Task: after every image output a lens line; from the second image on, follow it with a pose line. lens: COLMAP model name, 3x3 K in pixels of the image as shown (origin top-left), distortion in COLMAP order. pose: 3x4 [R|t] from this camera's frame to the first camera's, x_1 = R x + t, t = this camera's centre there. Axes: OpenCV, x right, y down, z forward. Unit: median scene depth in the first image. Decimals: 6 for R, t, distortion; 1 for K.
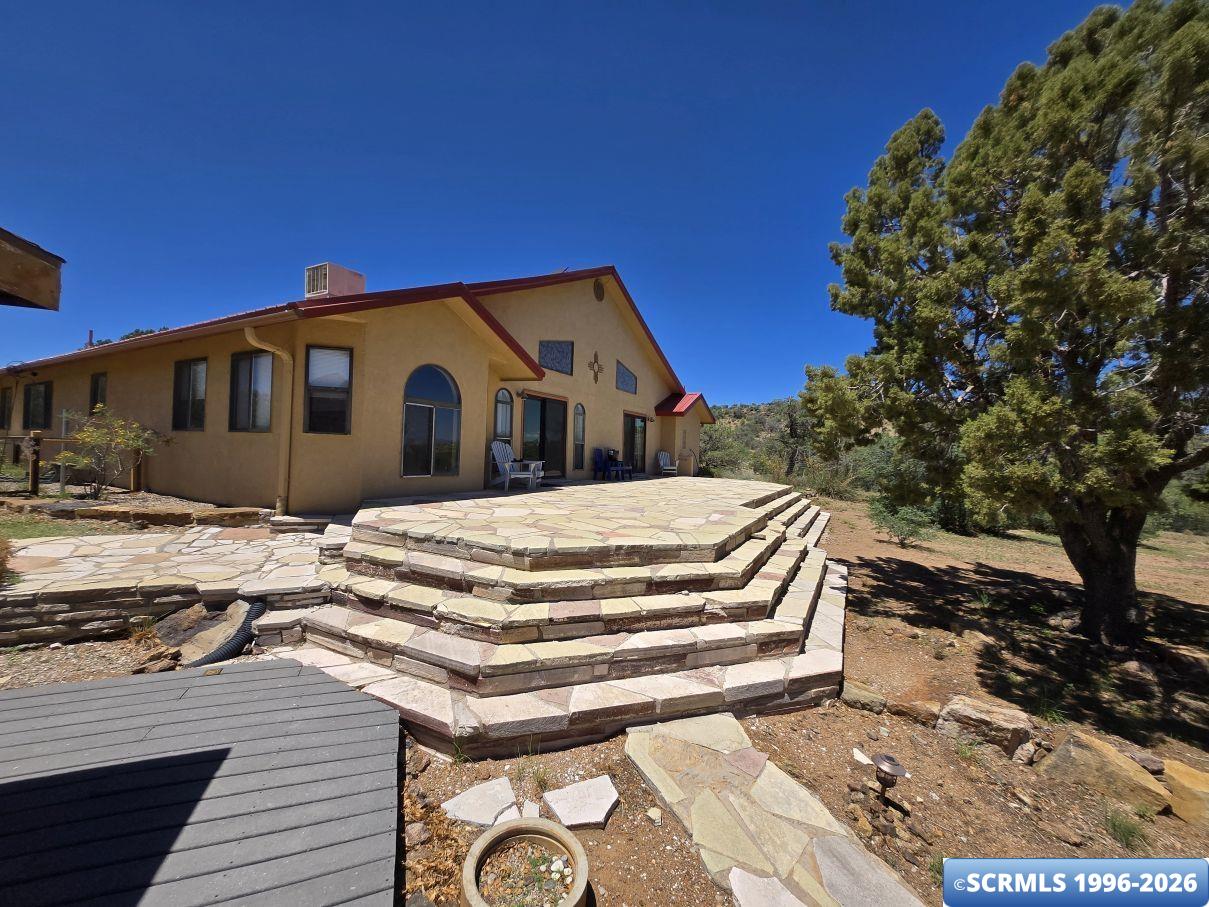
lens RADIAL K [[471.0, 0, 600.8], [0, 471.0, 452.9], [0, 0, 1]] dist [-0.003389, 0.000076]
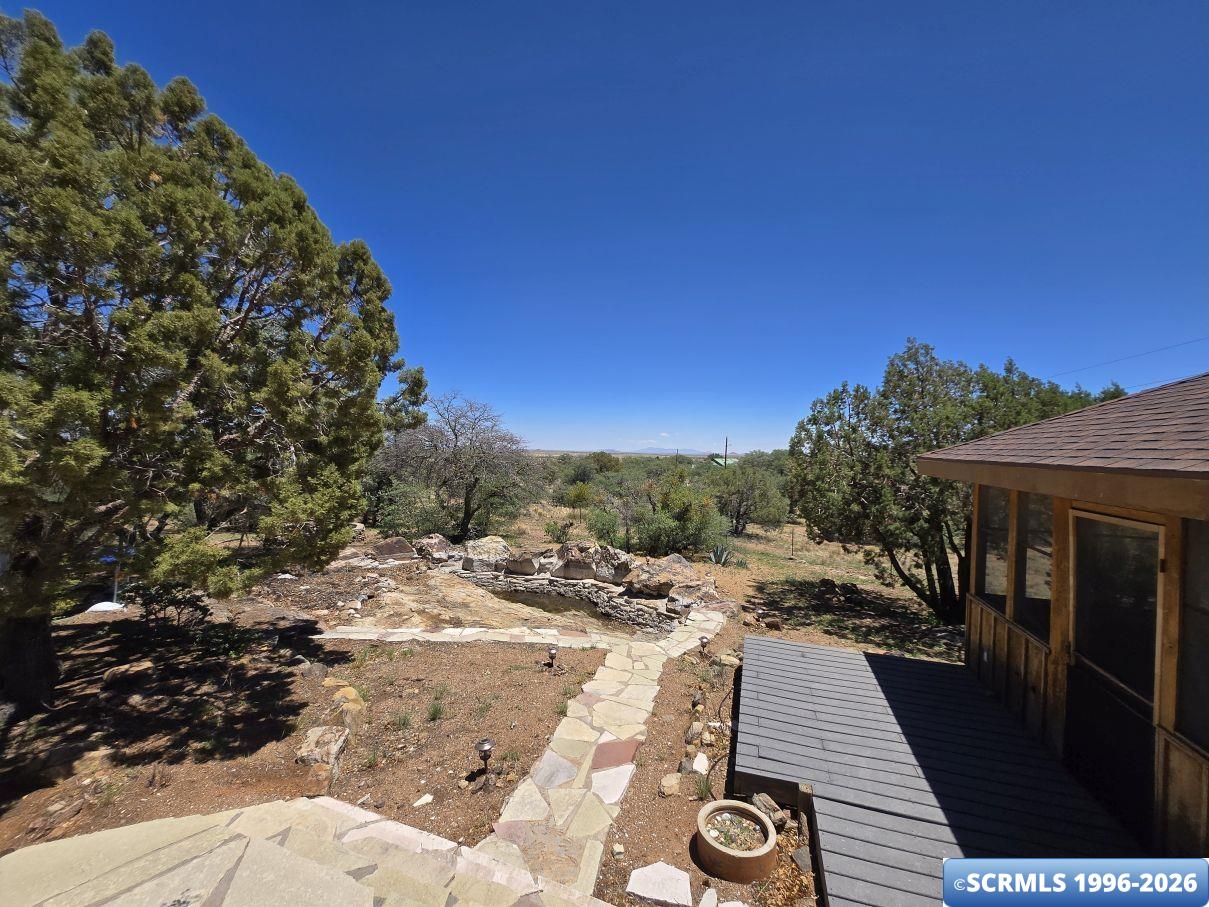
lens RADIAL K [[471.0, 0, 600.8], [0, 471.0, 452.9], [0, 0, 1]] dist [-0.003389, 0.000076]
pose [[-0.772125, -0.044561, 0.633907, -0.450908], [-0.044404, 0.998883, 0.016132, -0.231749], [-0.633918, -0.015692, -0.773241, 1.519299]]
